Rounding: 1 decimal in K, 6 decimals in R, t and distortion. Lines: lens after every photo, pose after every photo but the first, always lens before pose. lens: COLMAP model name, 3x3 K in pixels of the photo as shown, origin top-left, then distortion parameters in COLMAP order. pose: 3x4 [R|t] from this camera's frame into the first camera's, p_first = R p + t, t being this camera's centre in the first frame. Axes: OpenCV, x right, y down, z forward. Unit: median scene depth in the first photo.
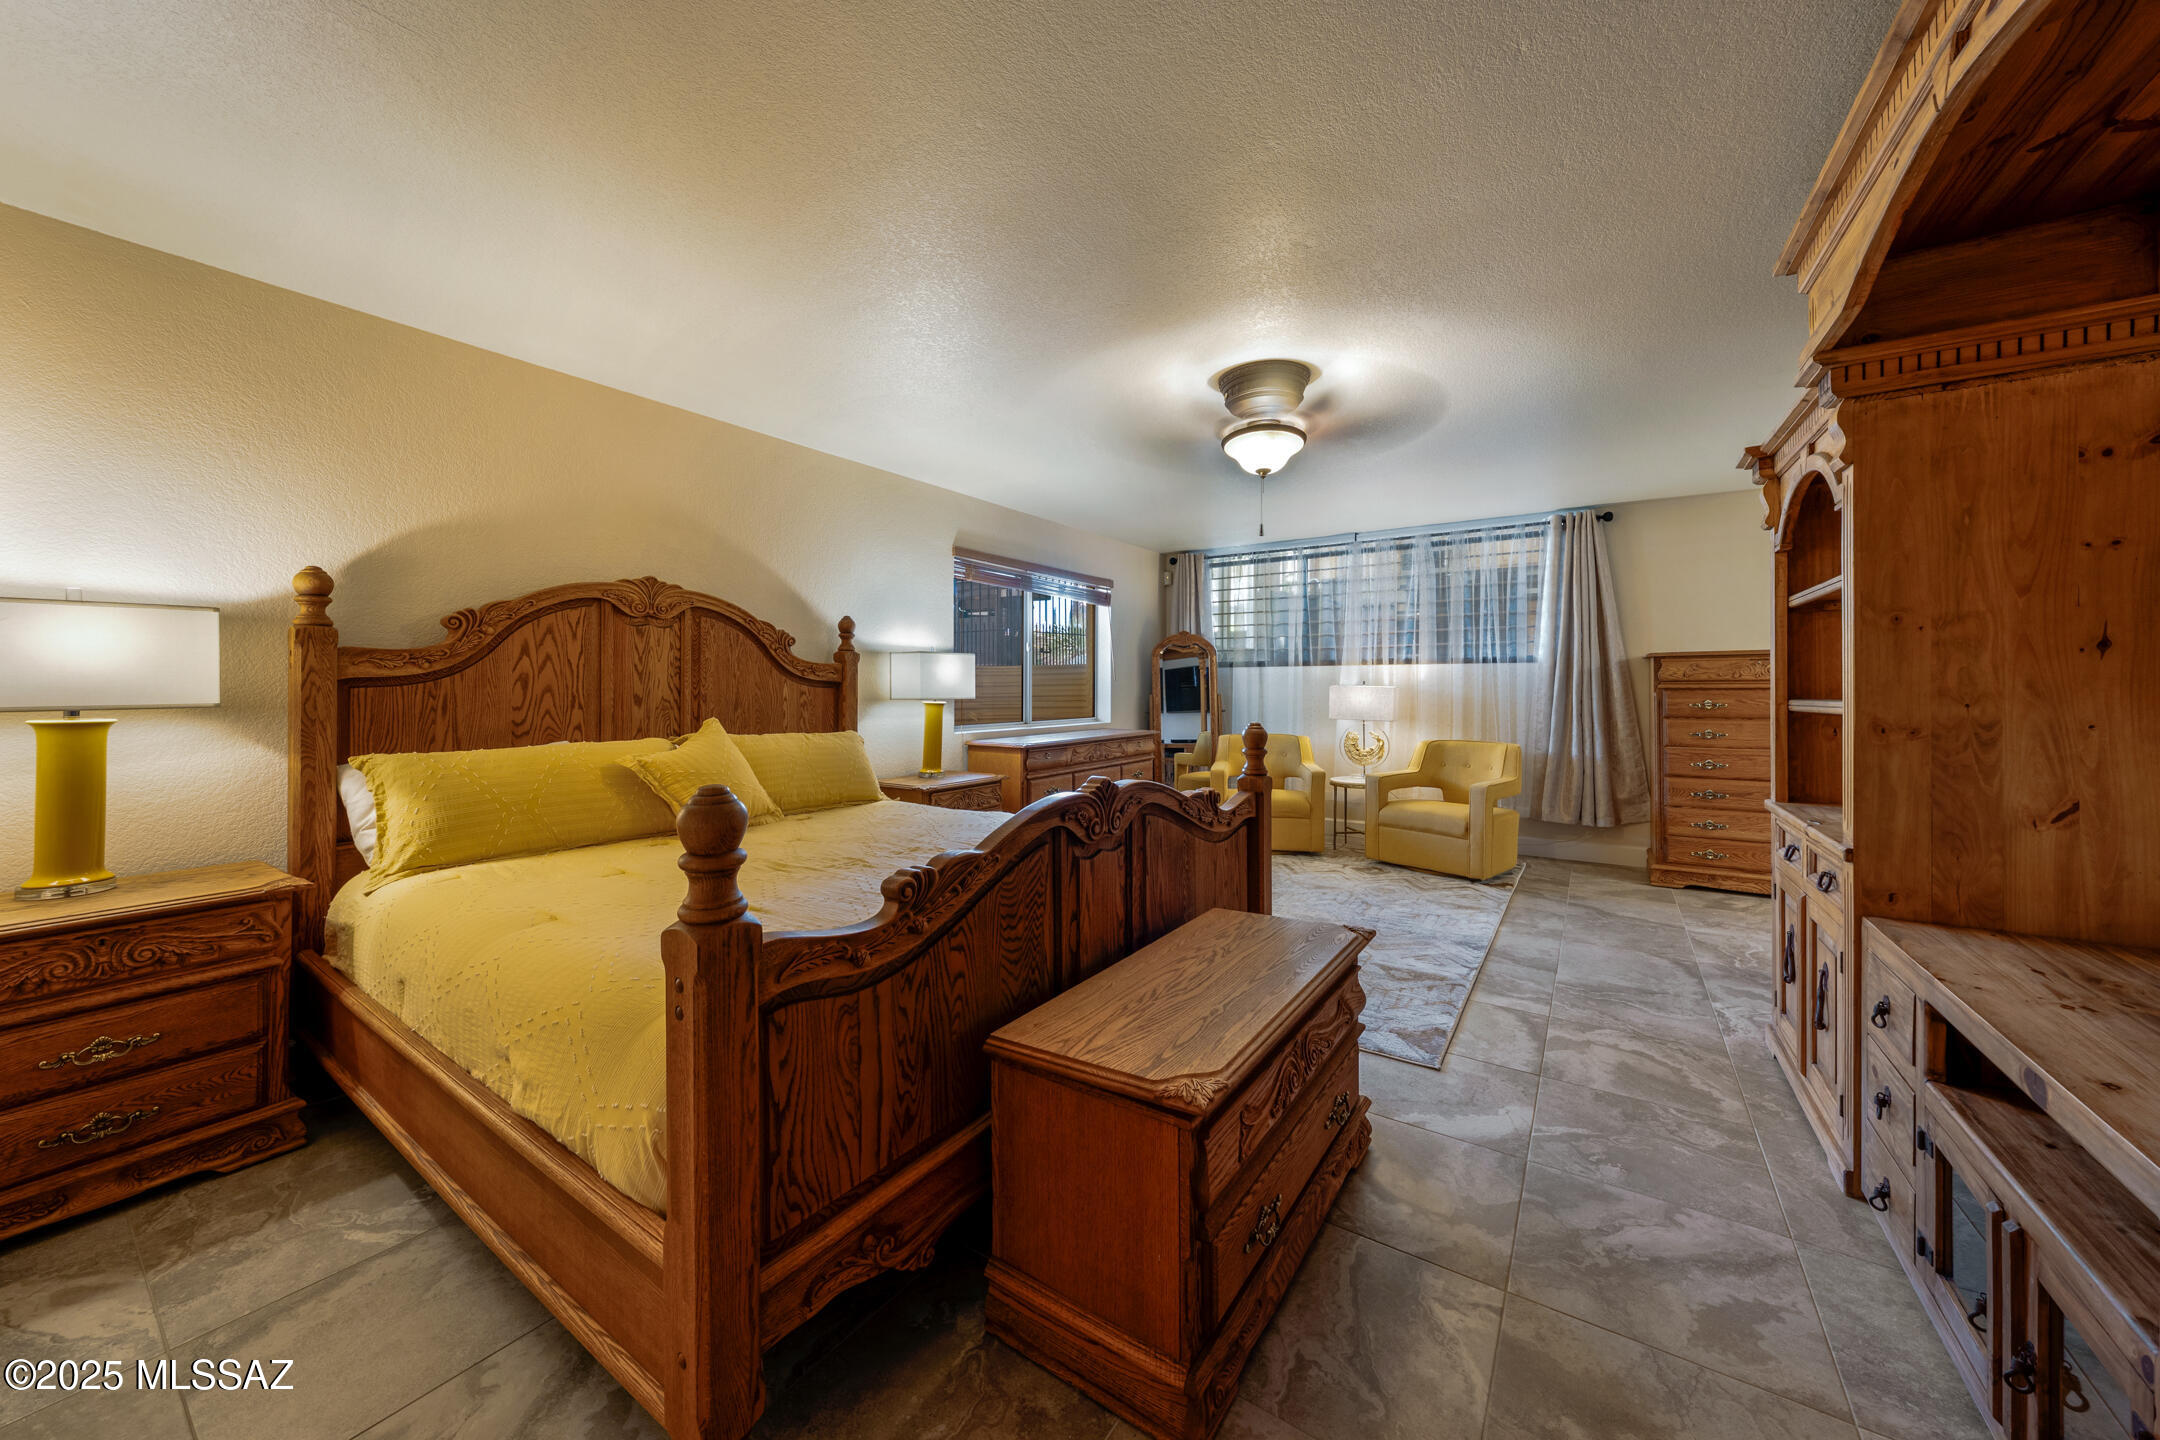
lens RADIAL K [[729.9, 0, 1109.0], [0, 729.9, 693.8], [0, 0, 1]] dist [-0.000987, -0.000091]
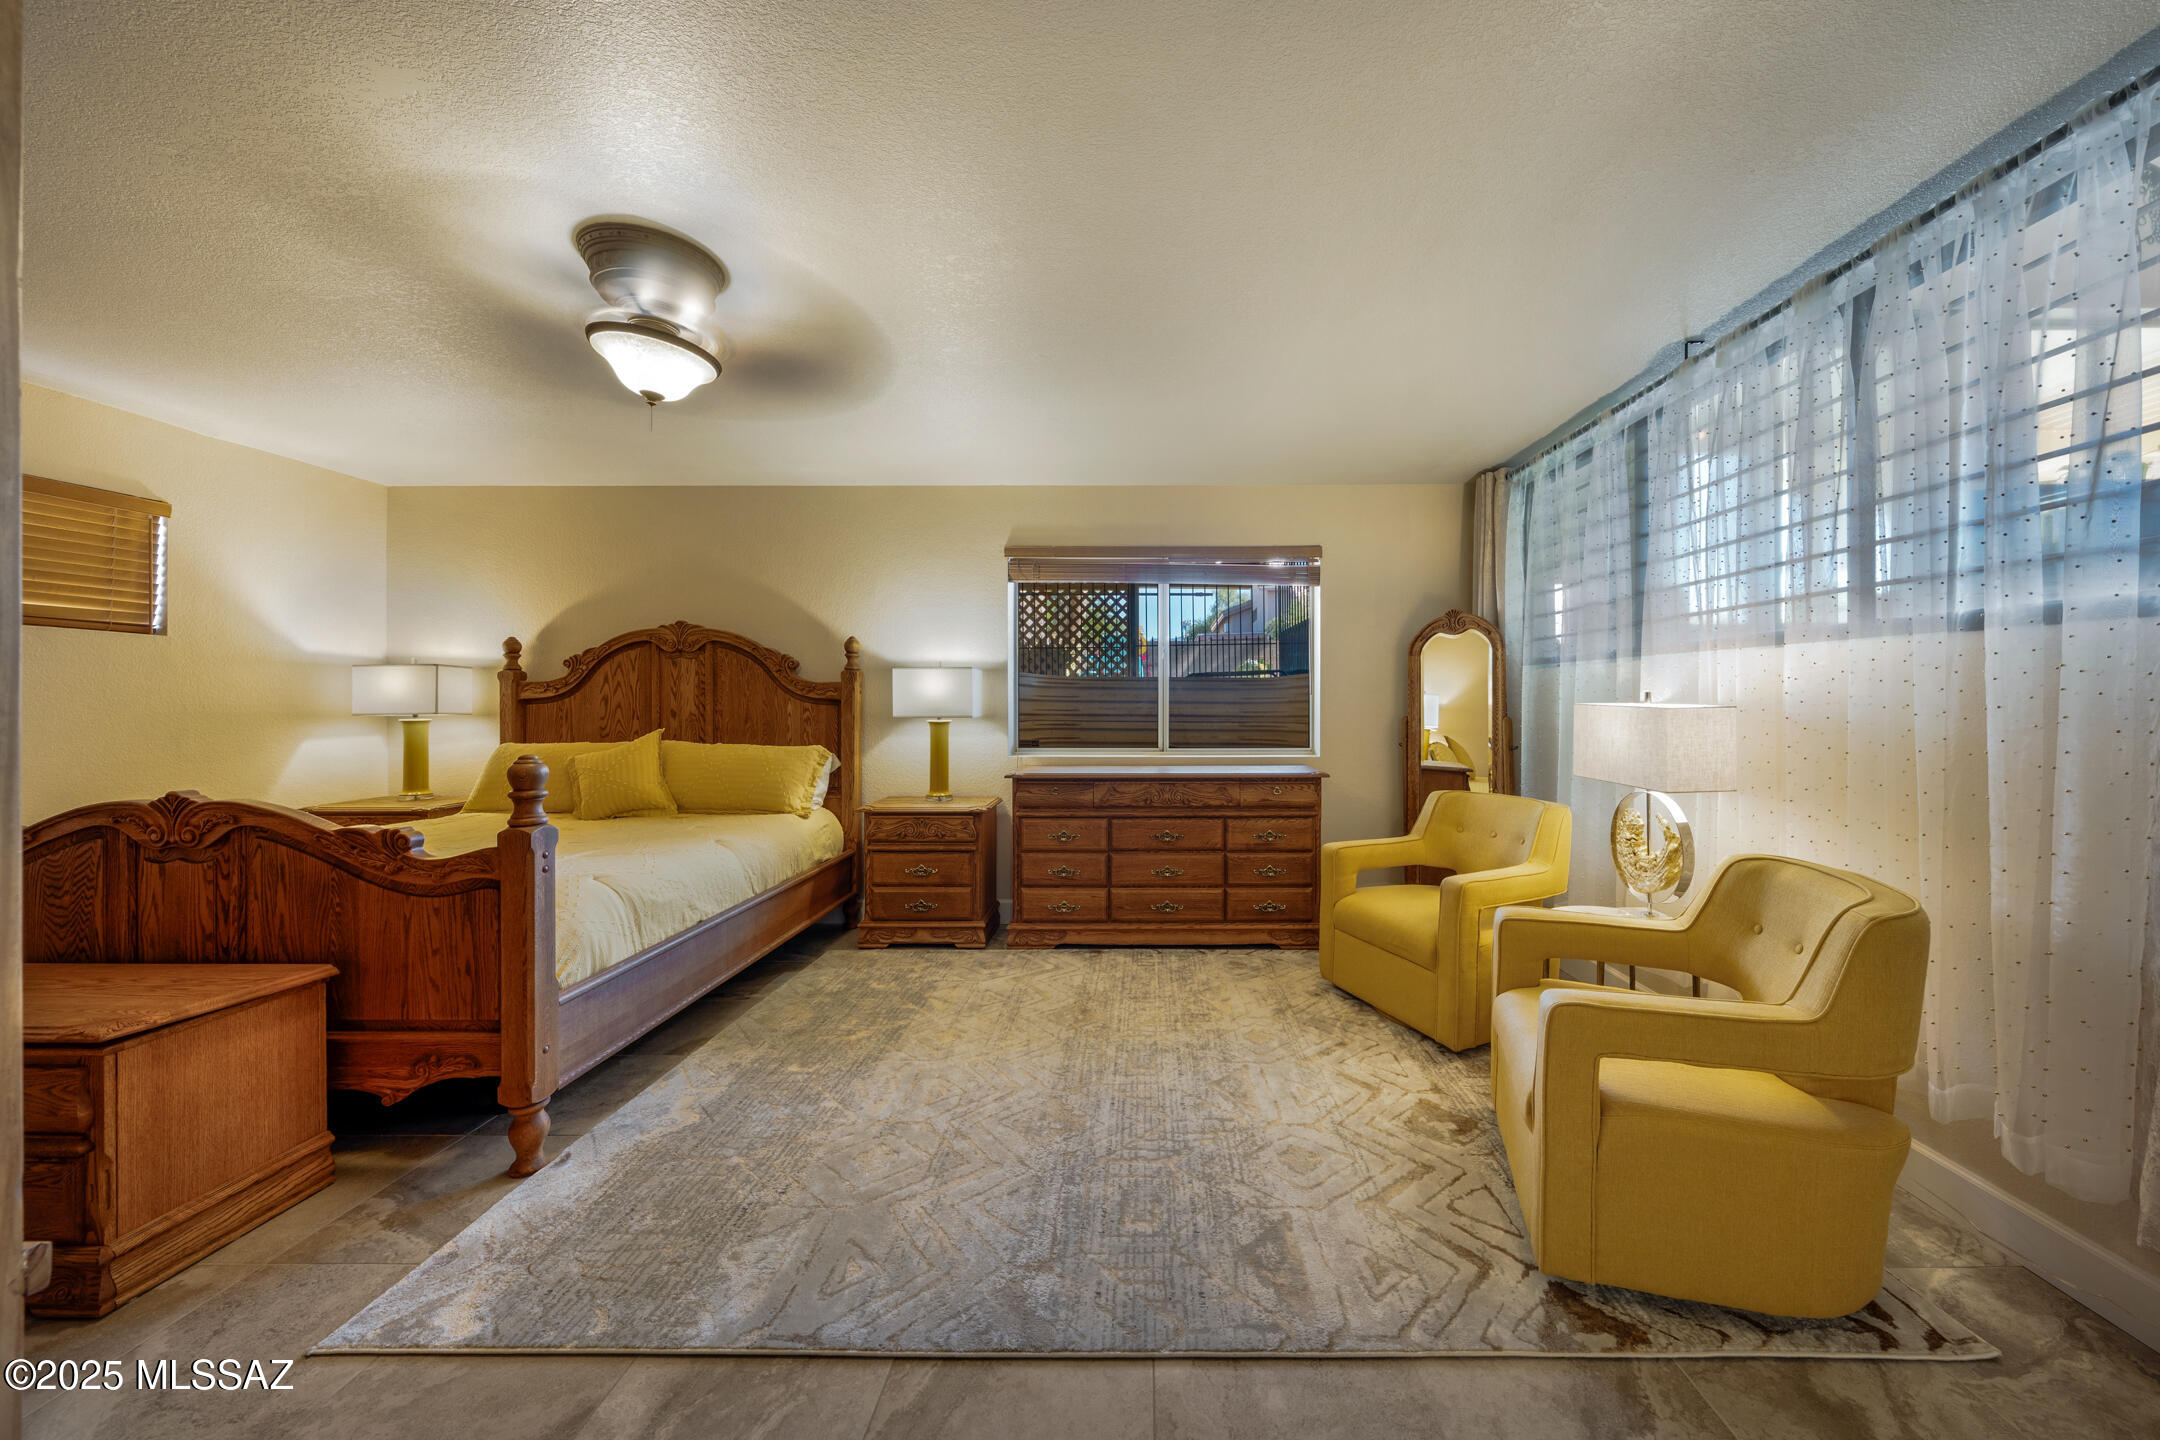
lens RADIAL K [[780.2, 0, 1142.1], [0, 780.2, 720.4], [0, 0, 1]] dist [-0.001214, -0.000125]
pose [[0.550156, 0.021688, -0.834781, 0.988770], [-0.008115, 0.999754, 0.020626, -0.015397], [0.835023, -0.004573, 0.550196, 0.891379]]
